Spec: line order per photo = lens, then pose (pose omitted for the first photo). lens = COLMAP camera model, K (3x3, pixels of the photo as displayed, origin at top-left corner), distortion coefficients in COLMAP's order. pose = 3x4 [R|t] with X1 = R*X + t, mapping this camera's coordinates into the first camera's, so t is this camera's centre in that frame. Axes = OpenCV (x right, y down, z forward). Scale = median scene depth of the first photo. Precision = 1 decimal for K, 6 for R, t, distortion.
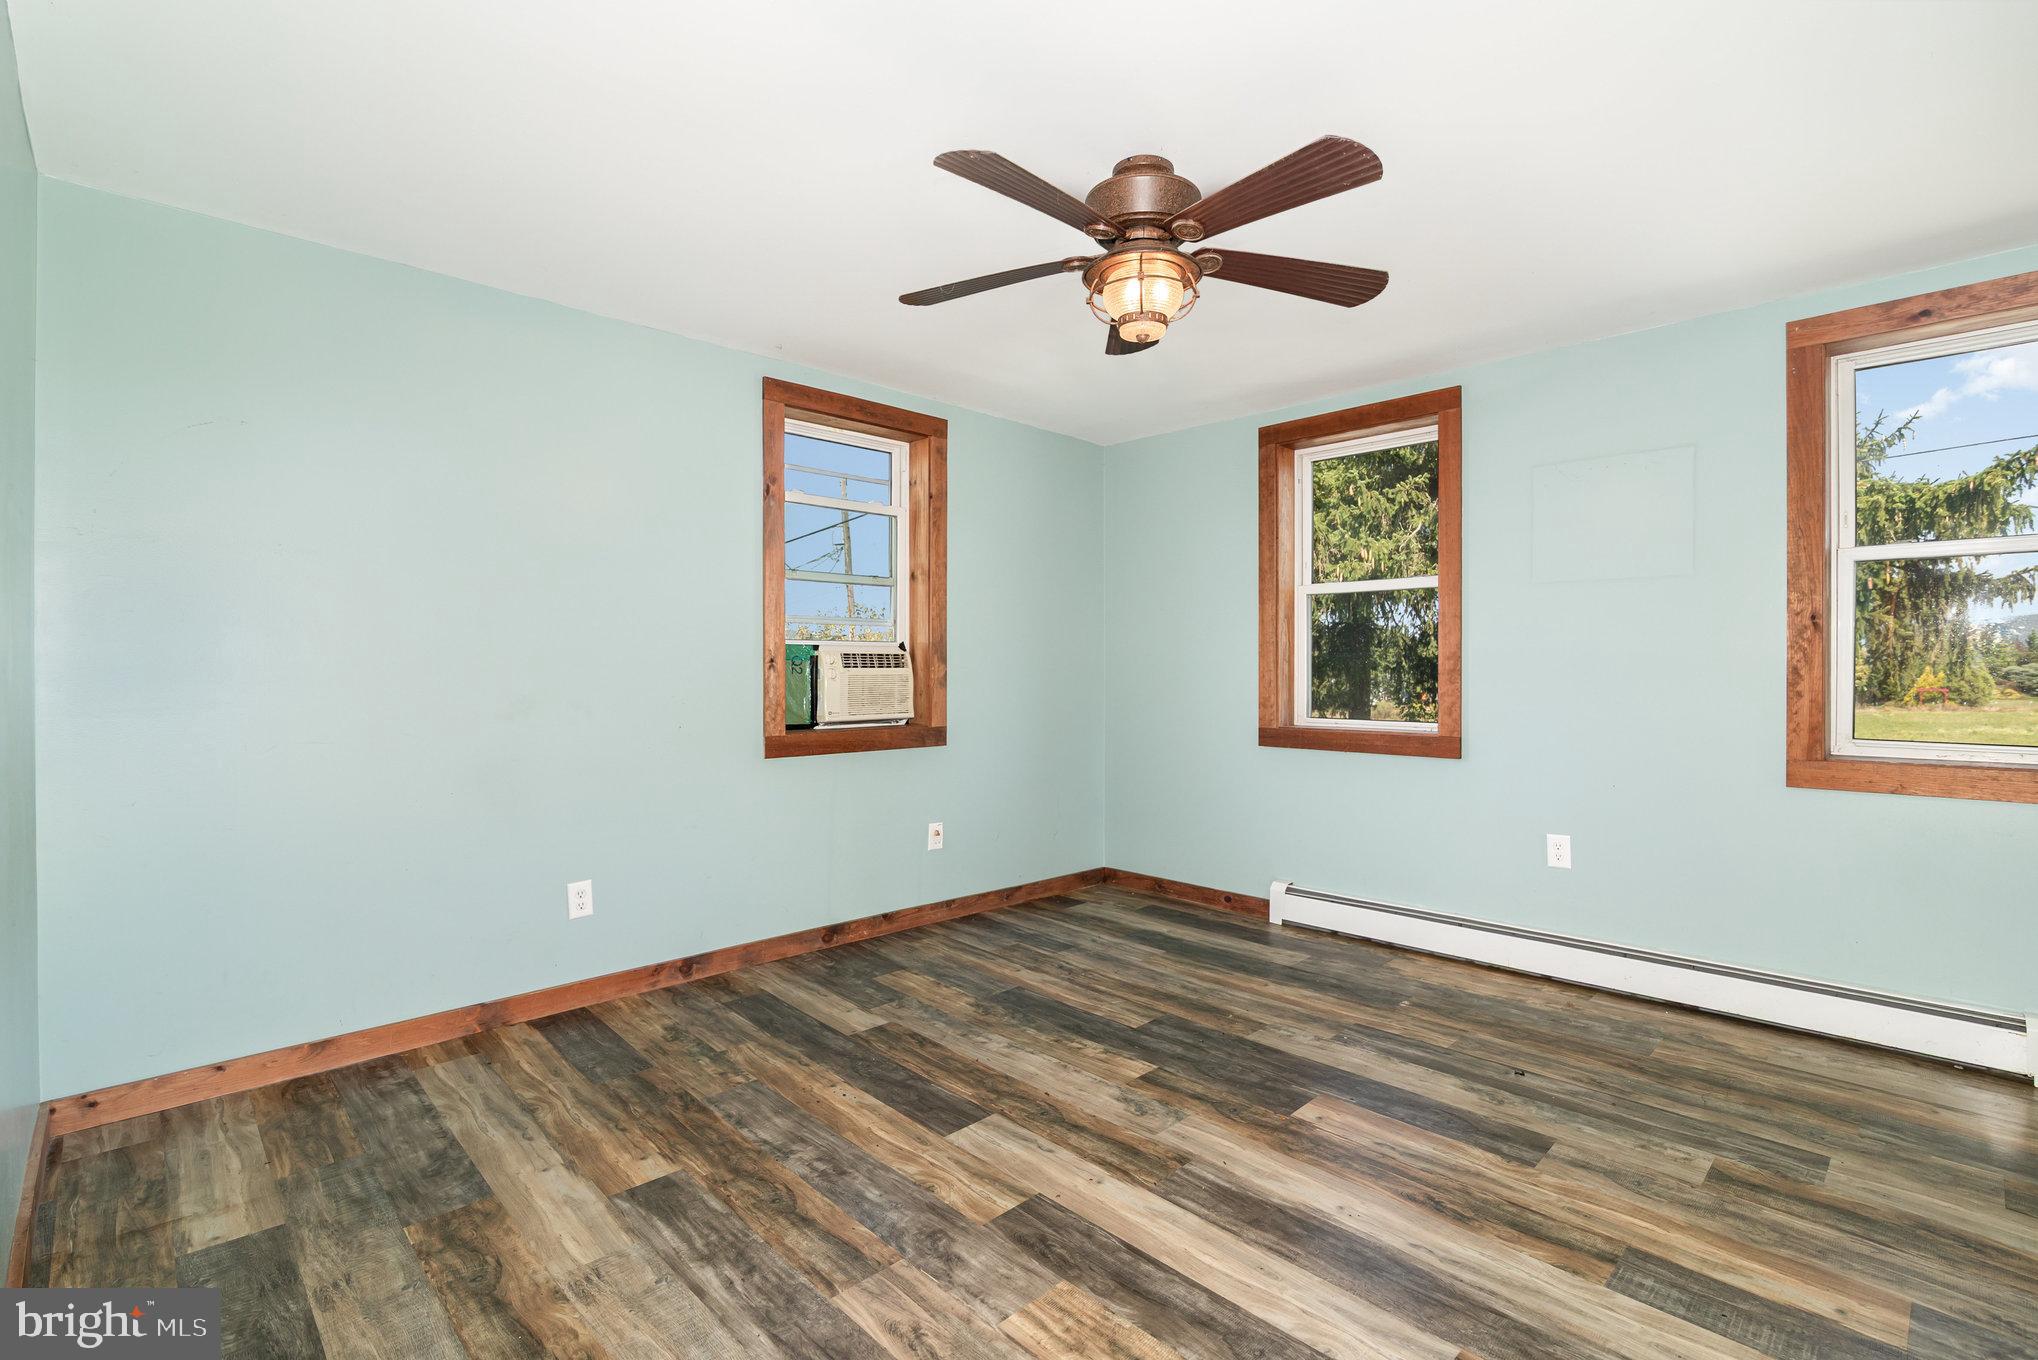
lens RADIAL K [[938.5, 0, 1027.7], [0, 938.5, 681.1], [0, 0, 1]] dist [-0.011076, 0.000121]
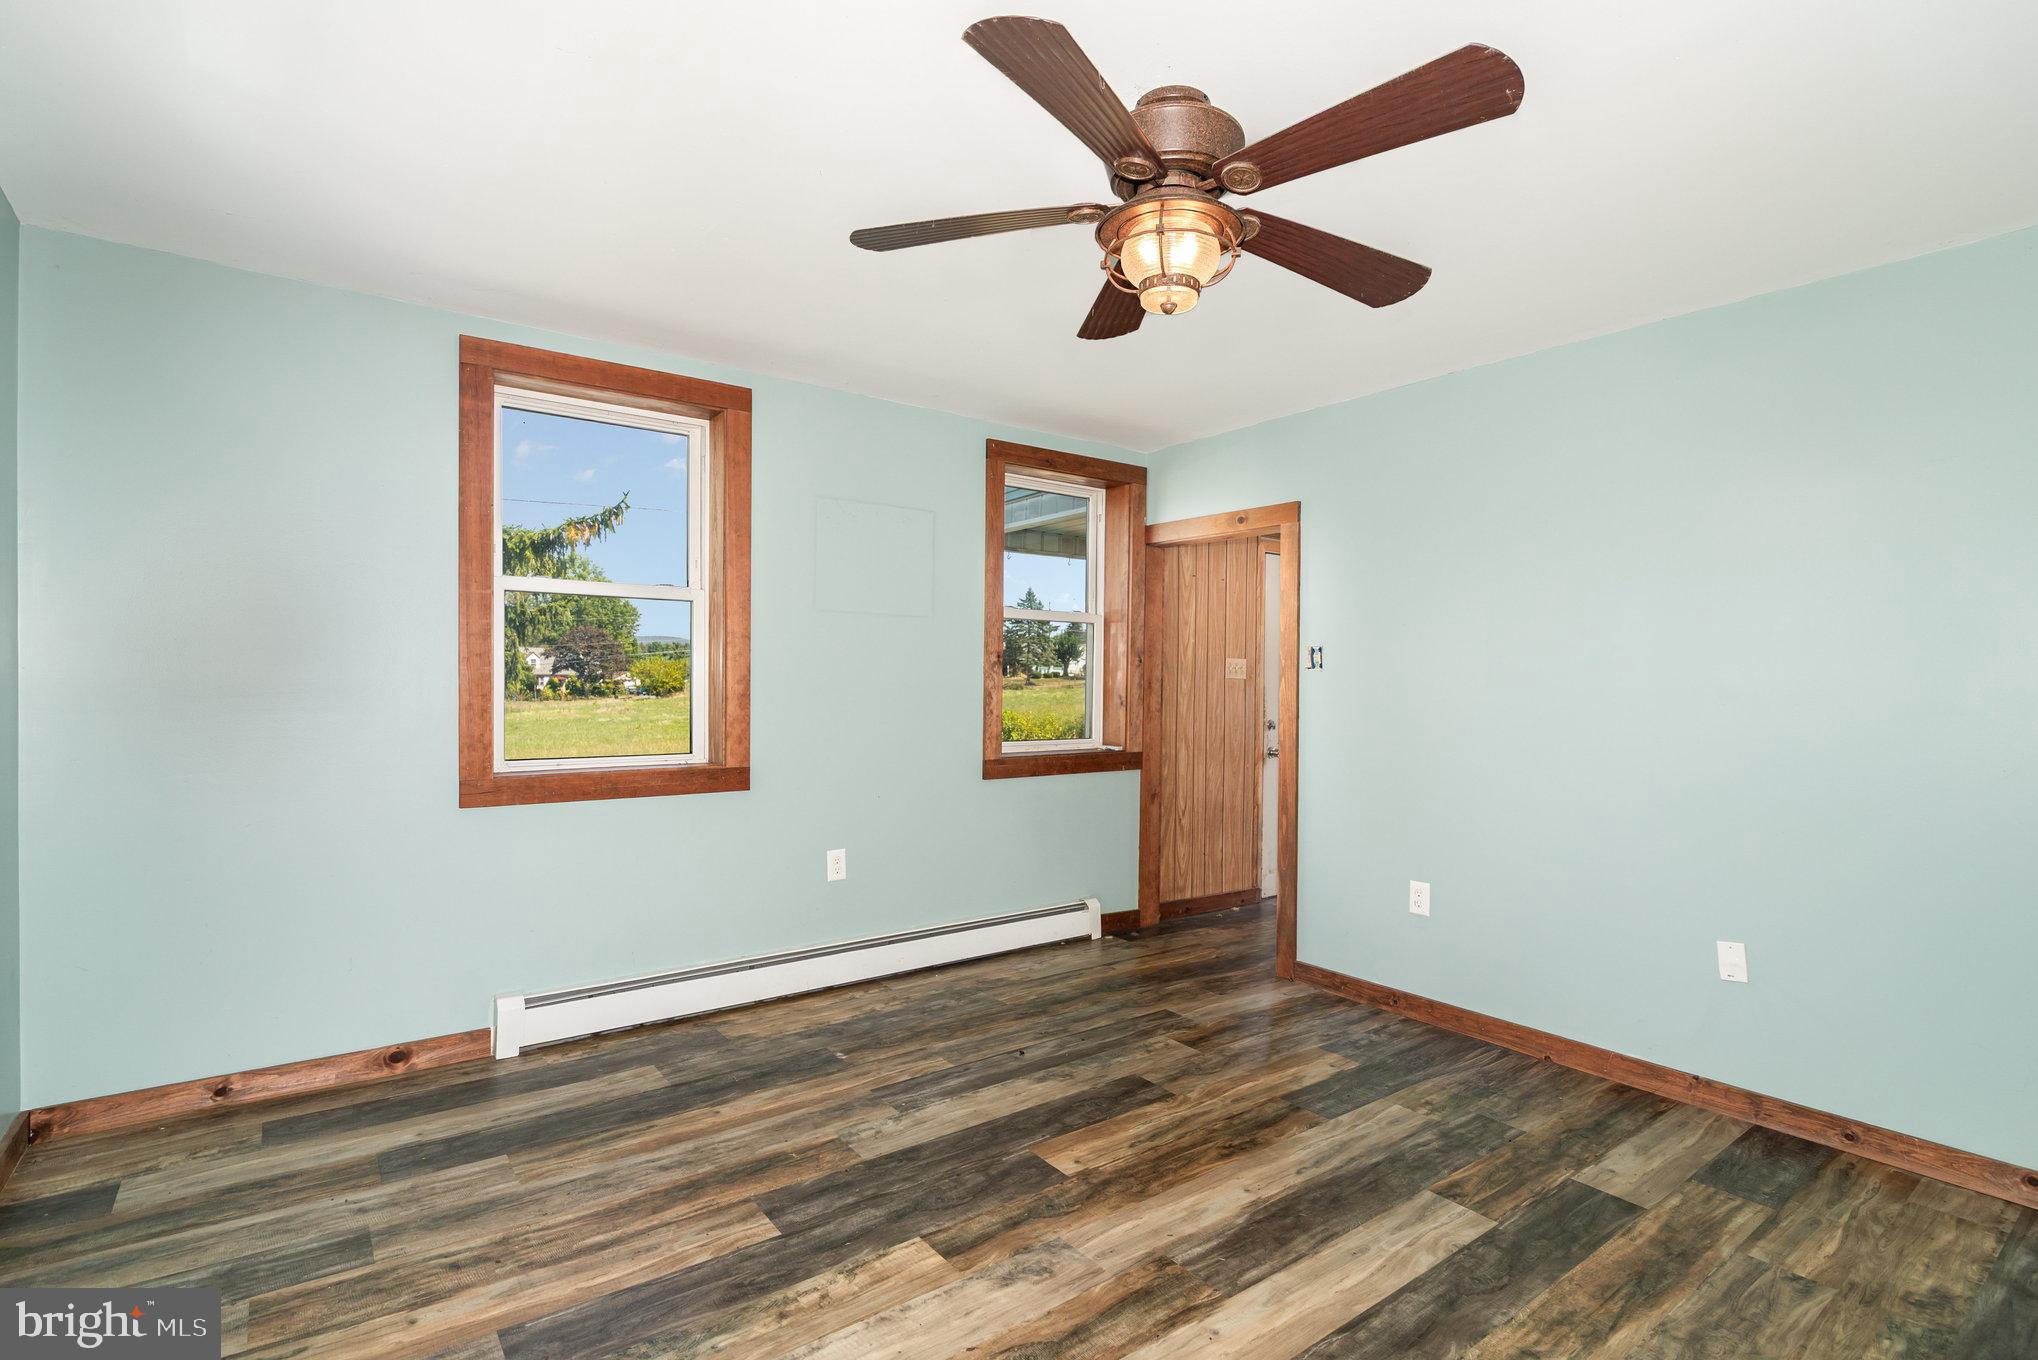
lens RADIAL K [[938.5, 0, 1027.9], [0, 938.5, 676.0], [0, 0, 1]] dist [-0.011076, 0.000121]
pose [[0.138363, 0.009161, 0.990339, -0.560547], [0.006586, 0.999927, -0.010169, -0.026192], [-0.990360, 0.007929, 0.138293, 0.765239]]
